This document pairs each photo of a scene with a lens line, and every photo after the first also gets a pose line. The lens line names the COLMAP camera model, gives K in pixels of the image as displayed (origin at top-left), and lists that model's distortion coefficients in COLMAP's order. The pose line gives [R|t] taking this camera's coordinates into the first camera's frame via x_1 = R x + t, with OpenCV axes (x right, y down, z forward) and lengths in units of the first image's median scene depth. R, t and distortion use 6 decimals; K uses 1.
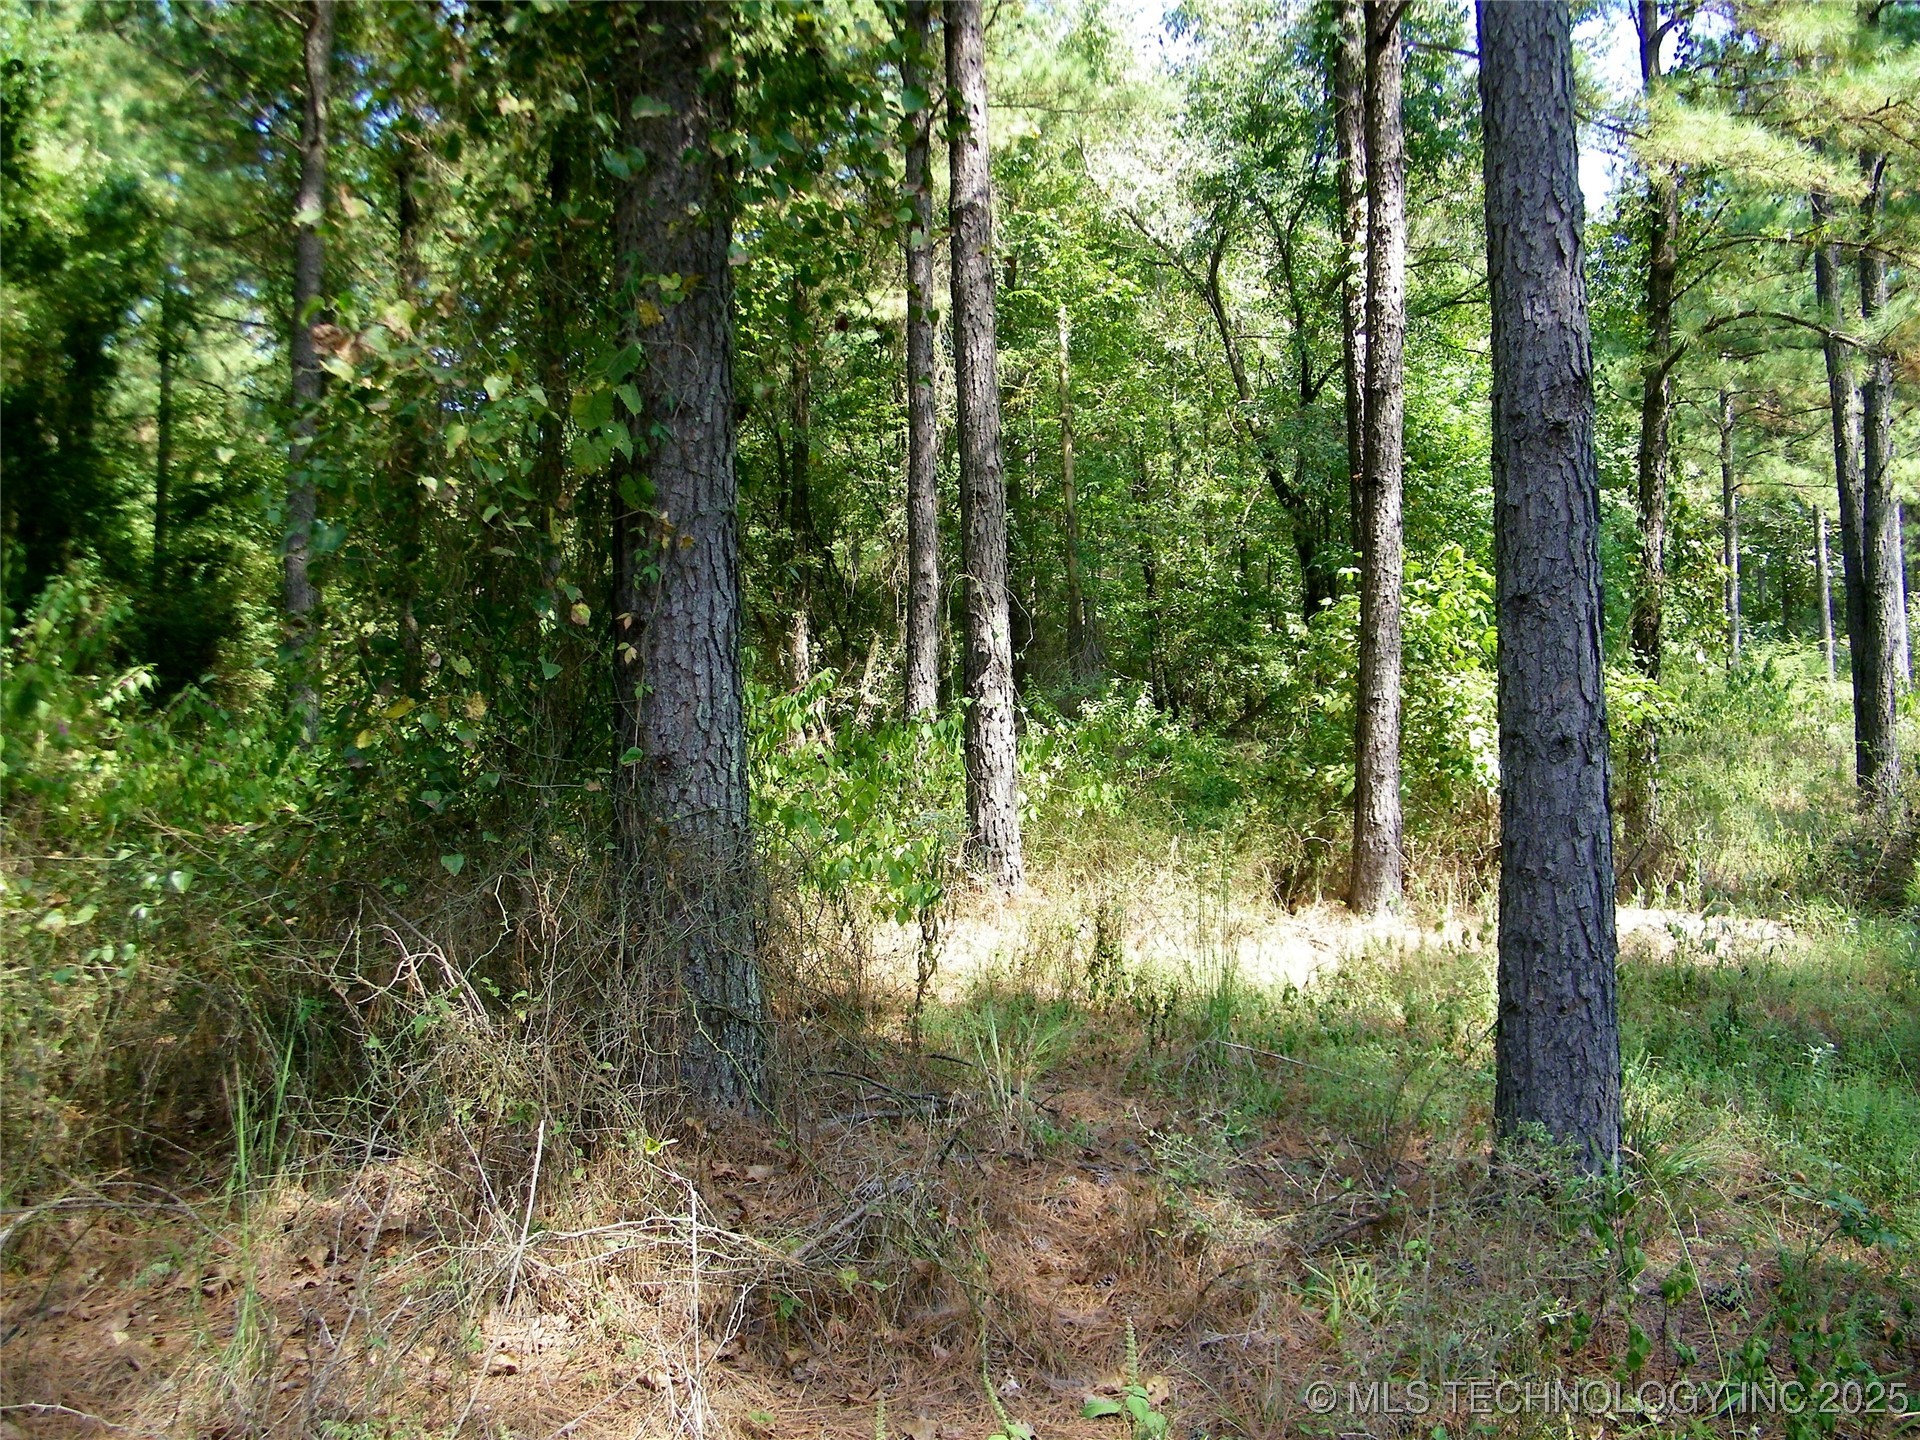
lens RADIAL K [[1644.4, 0, 958.2], [0, 1644.4, 696.3], [0, 0, 1]] dist [-0.202074, 0.182162]
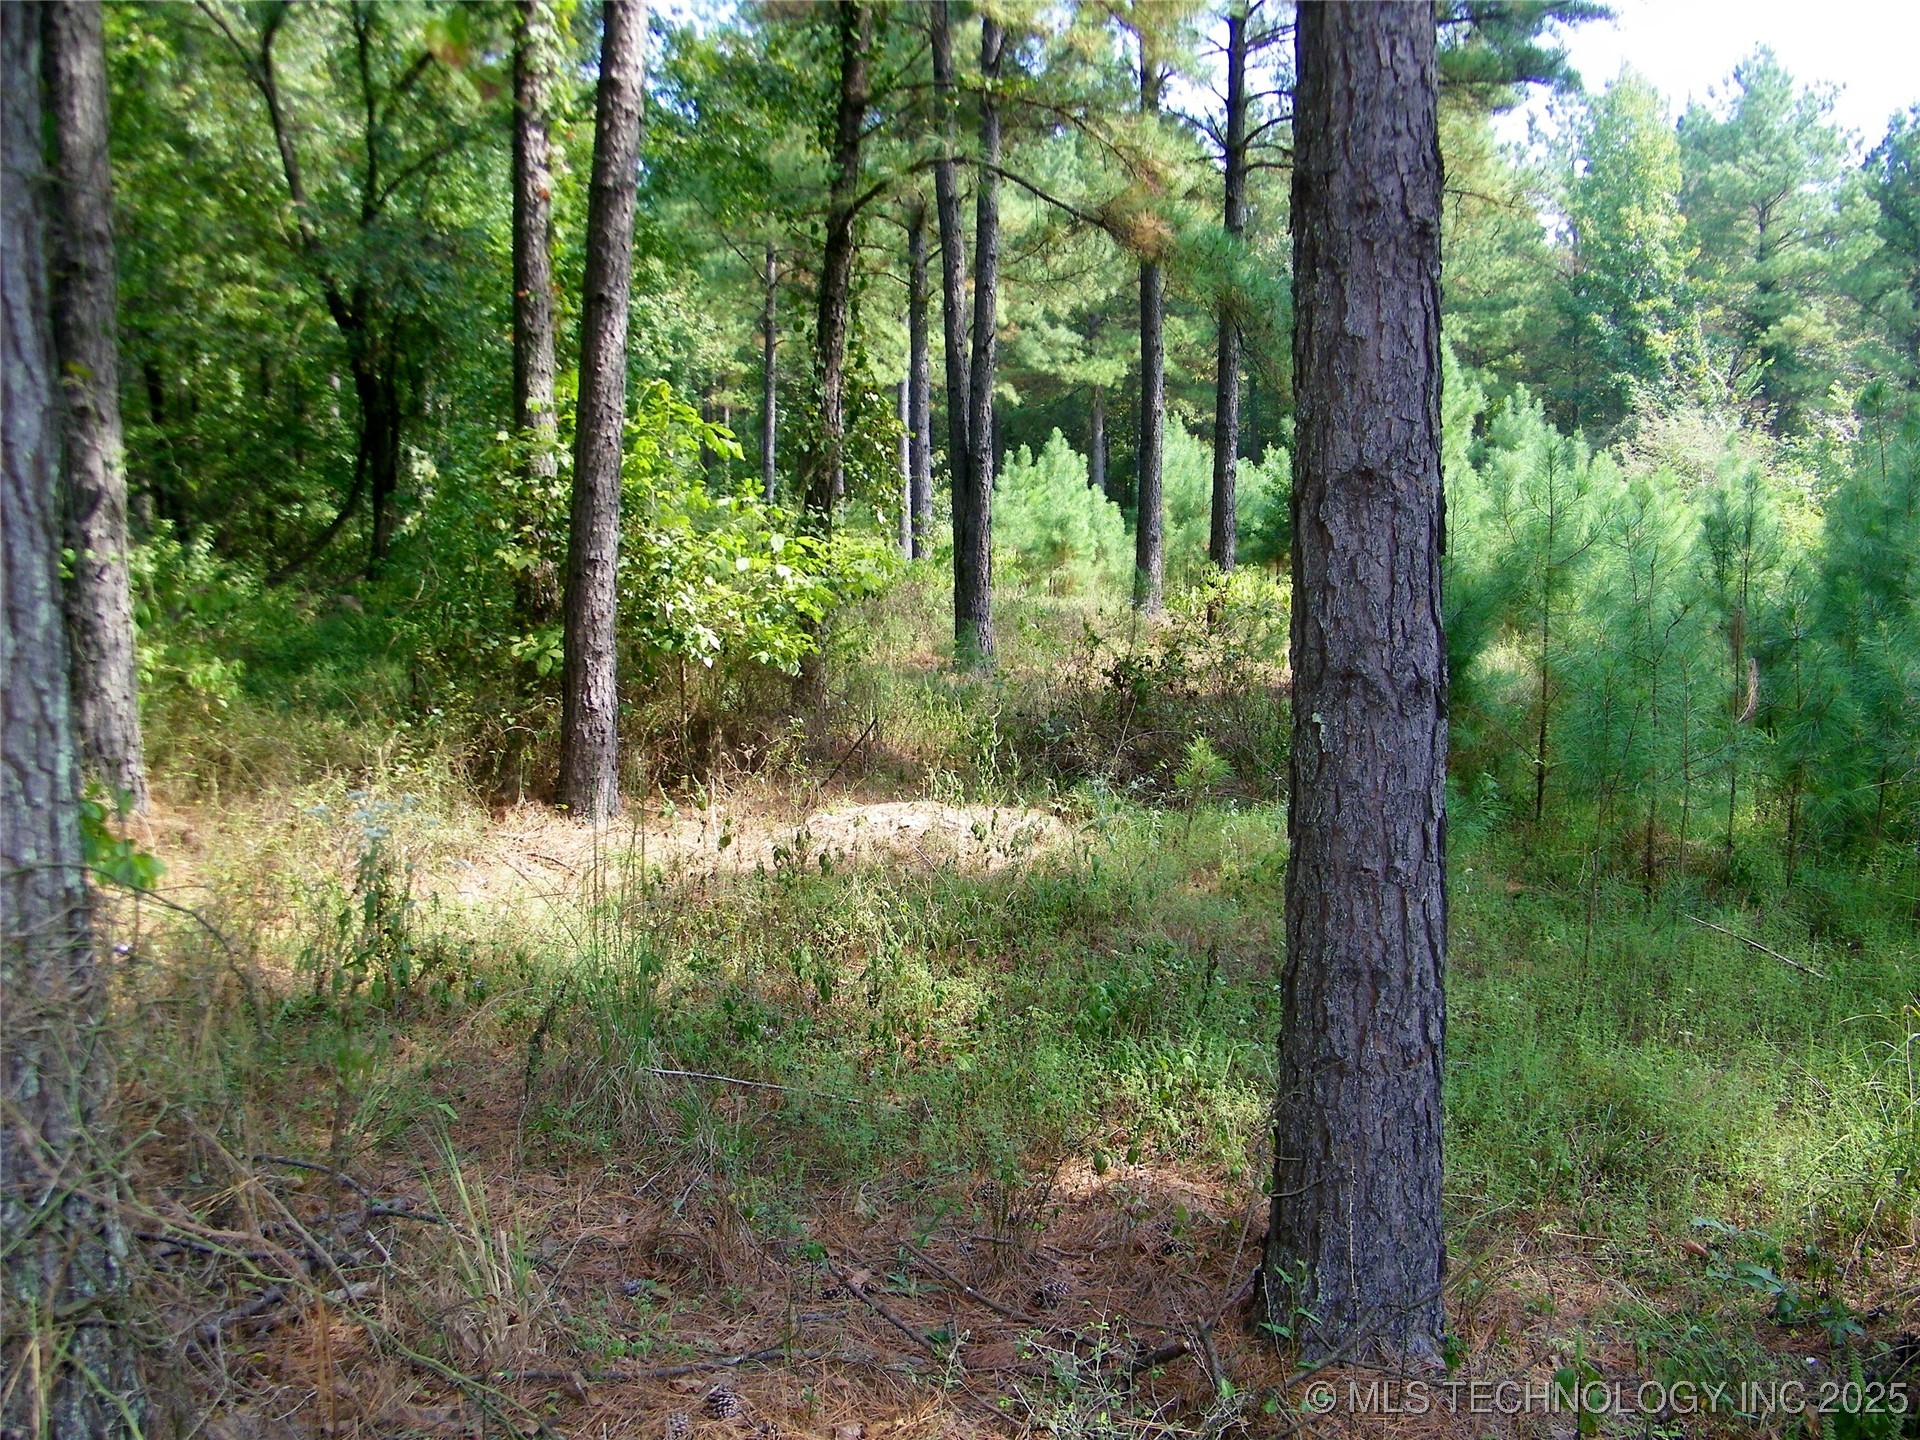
lens RADIAL K [[1644.4, 0, 958.2], [0, 1644.4, 696.3], [0, 0, 1]] dist [-0.202074, 0.182162]
pose [[0.816396, -0.026847, 0.576869, -0.070377], [-0.029964, 0.995604, 0.088740, -0.008106], [-0.576715, -0.089732, 0.812002, 0.195052]]
